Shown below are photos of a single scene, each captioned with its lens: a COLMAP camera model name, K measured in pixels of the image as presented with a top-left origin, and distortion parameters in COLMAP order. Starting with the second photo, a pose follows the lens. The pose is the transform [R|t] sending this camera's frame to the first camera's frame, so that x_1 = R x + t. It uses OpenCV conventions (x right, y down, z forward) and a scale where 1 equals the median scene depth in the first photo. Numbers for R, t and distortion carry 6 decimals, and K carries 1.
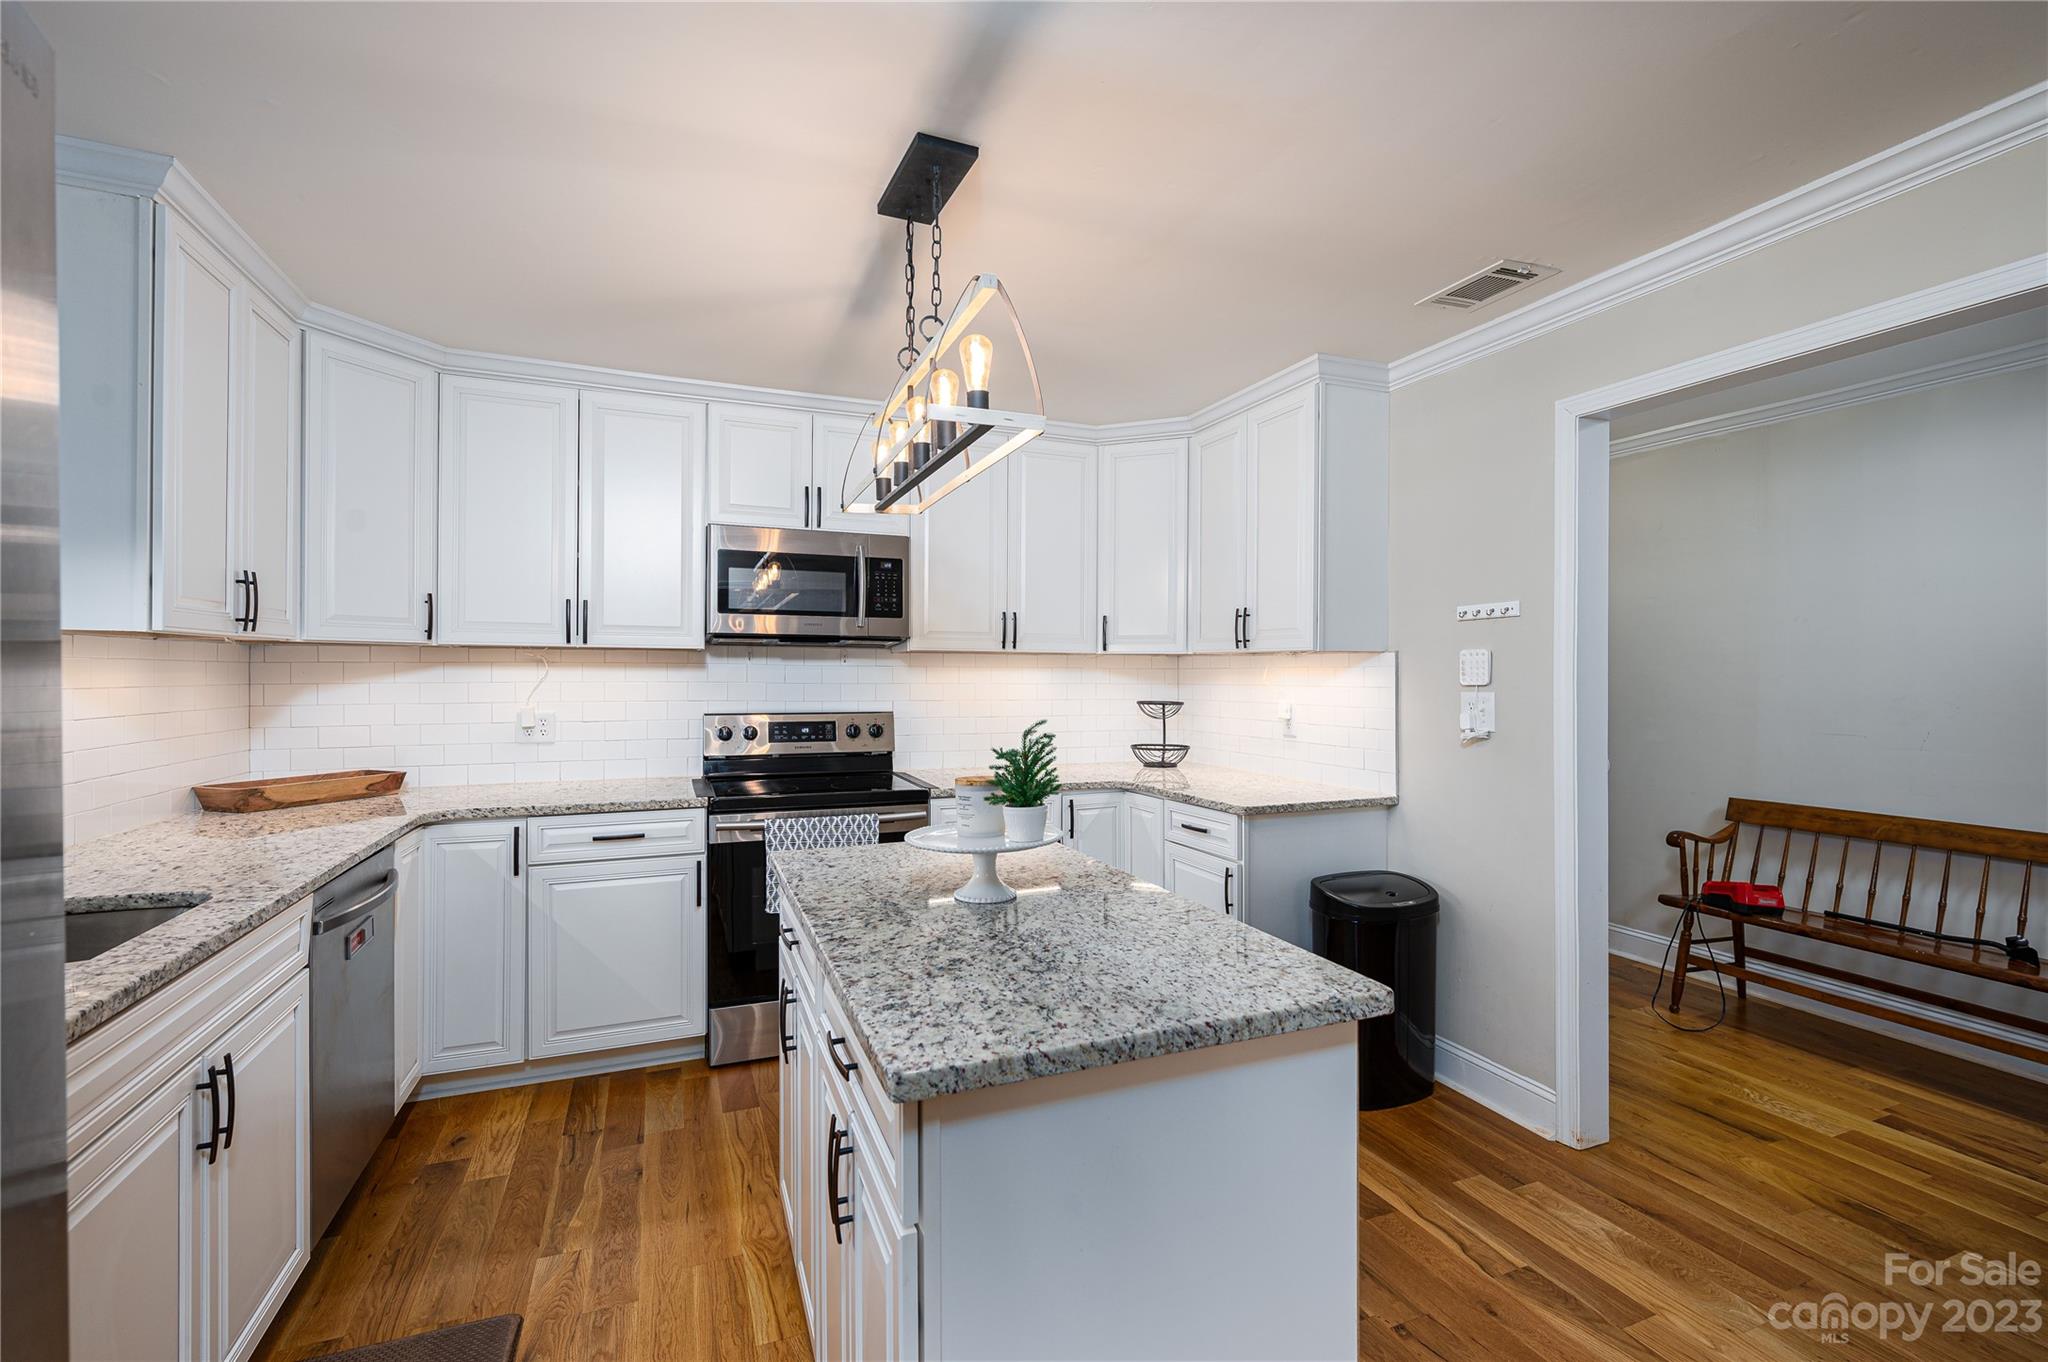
lens RADIAL K [[884.7, 0, 1024.6], [0, 884.7, 679.0], [0, 0, 1]] dist [0.002144, 0.000515]
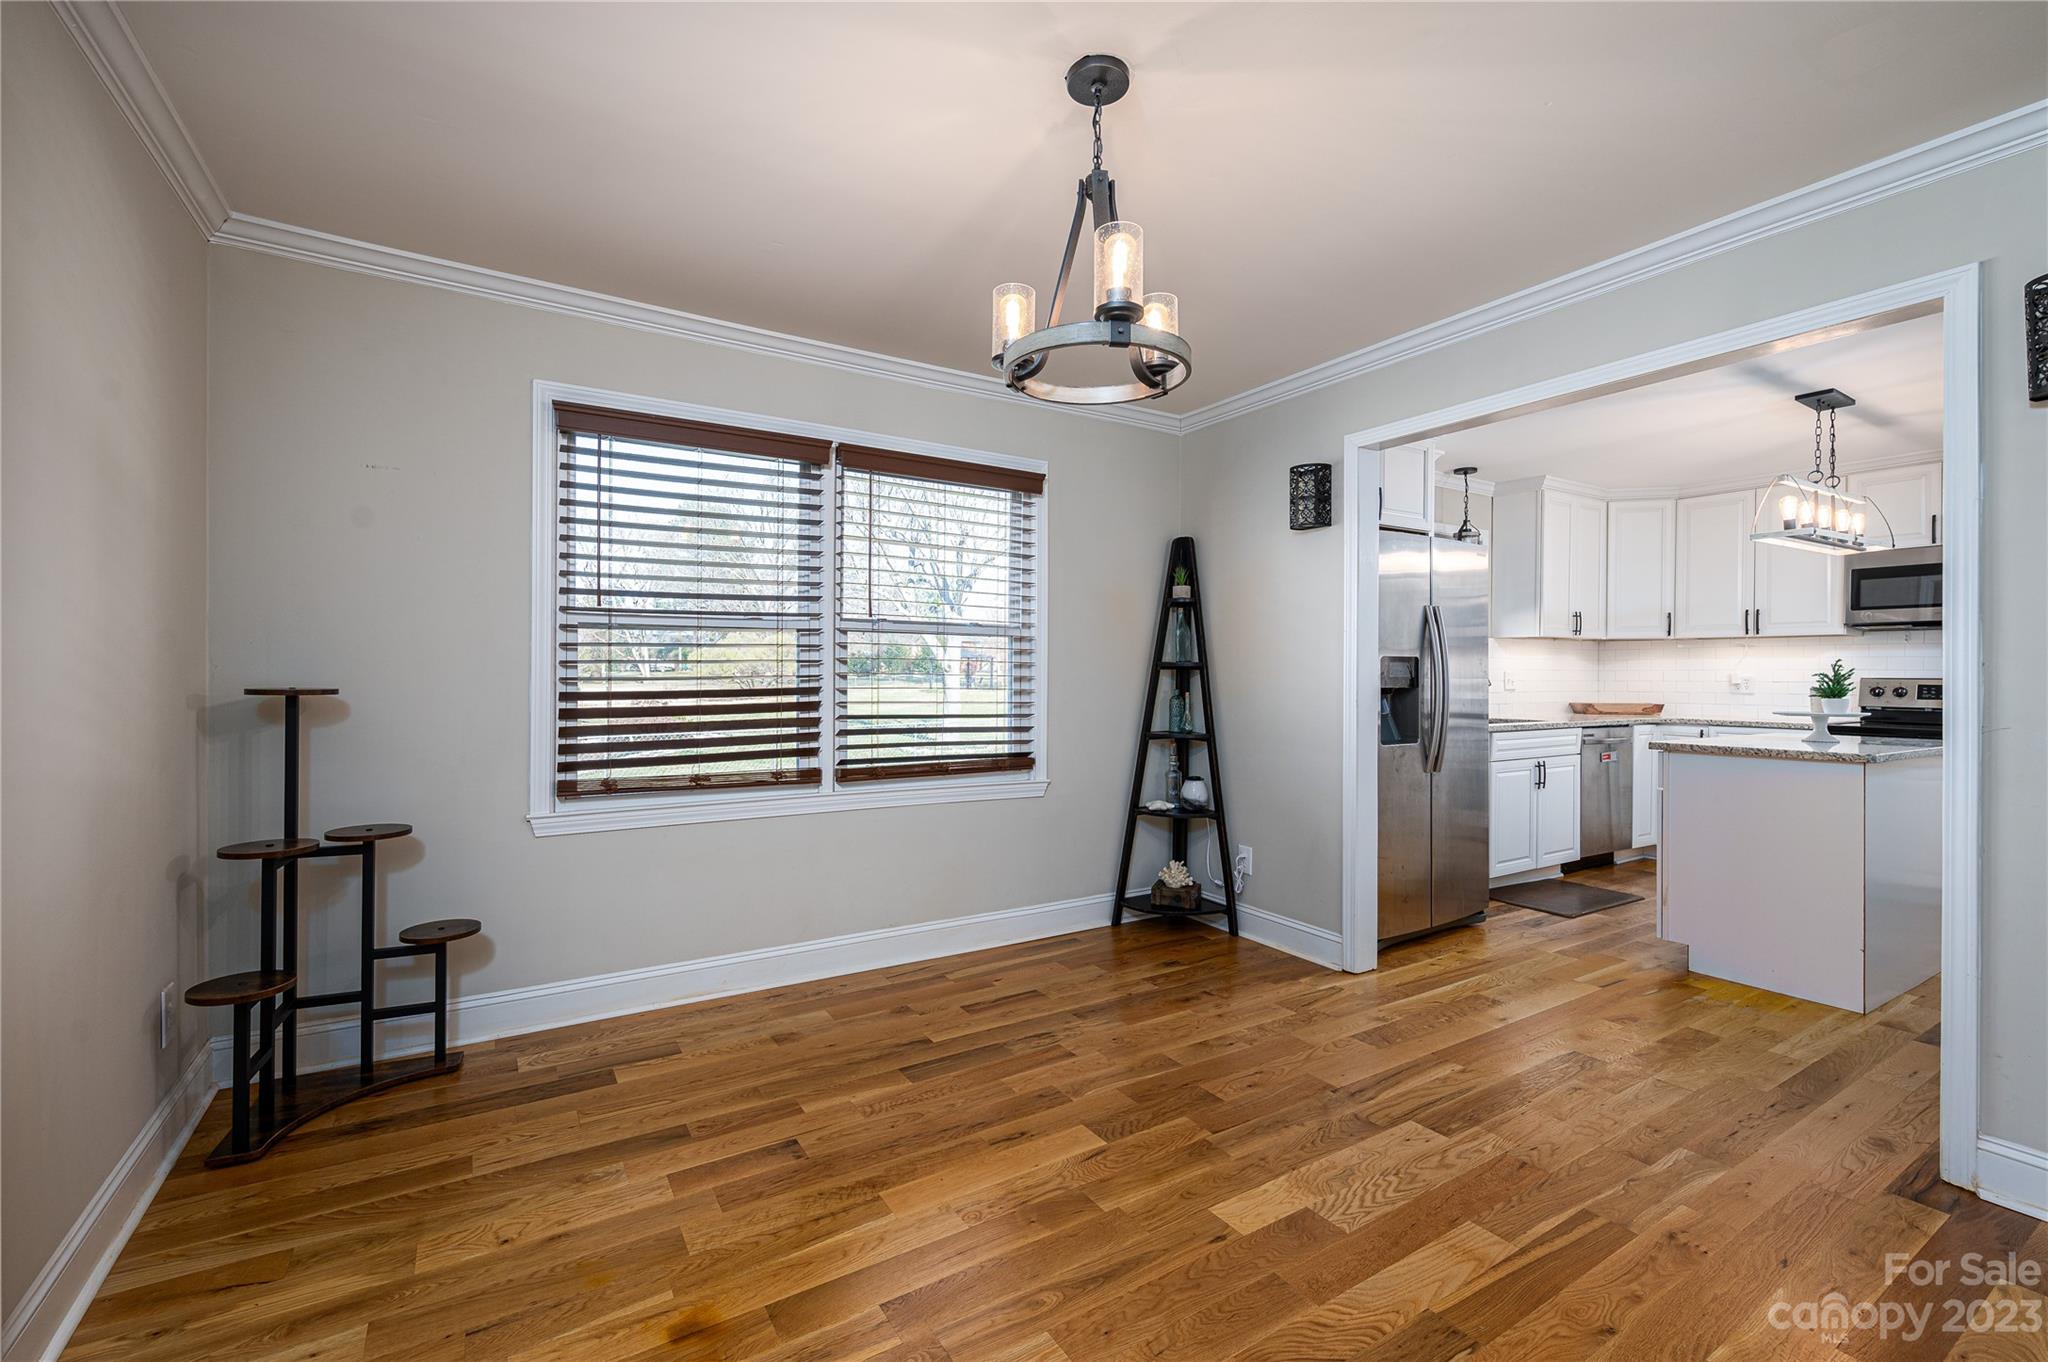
lens RADIAL K [[884.7, 0, 1036.8], [0, 884.7, 675.7], [0, 0, 1]] dist [0.002144, 0.000515]
pose [[0.177572, 0.001905, -0.984106, 0.965974], [-0.006746, 0.999977, 0.000719, 0.049828], [0.984085, 0.006511, 0.177581, -0.699750]]
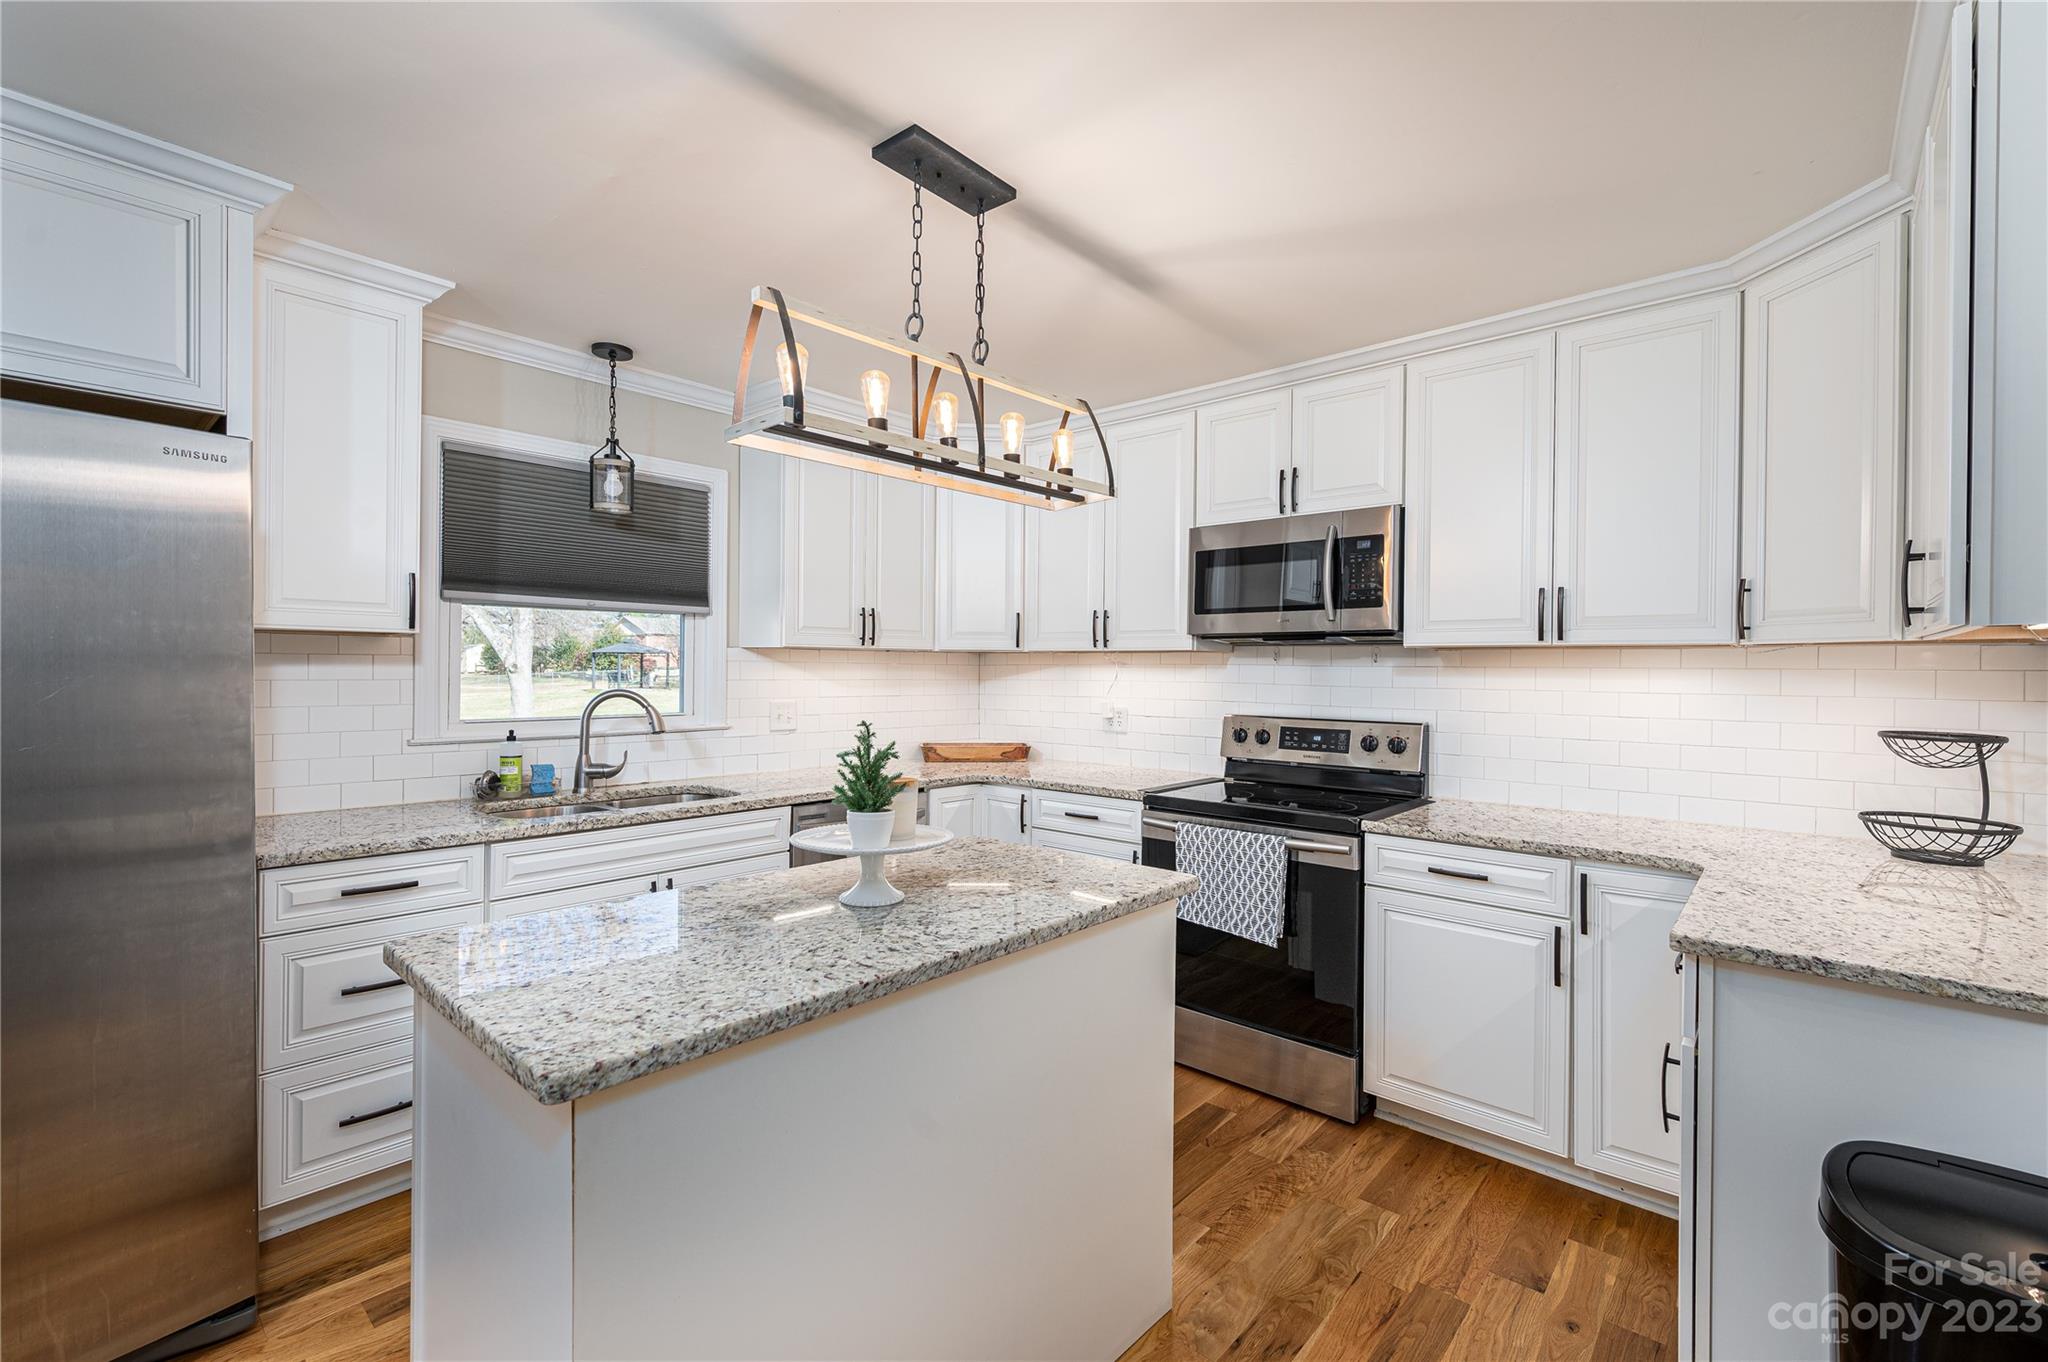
lens RADIAL K [[884.7, 0, 1026.6], [0, 884.7, 677.5], [0, 0, 1]] dist [0.002144, 0.000515]
pose [[0.442996, 0.008522, -0.896483, 0.502843], [-0.012187, 0.999920, 0.003483, -0.003666], [0.896441, 0.009383, 0.443065, 0.396743]]
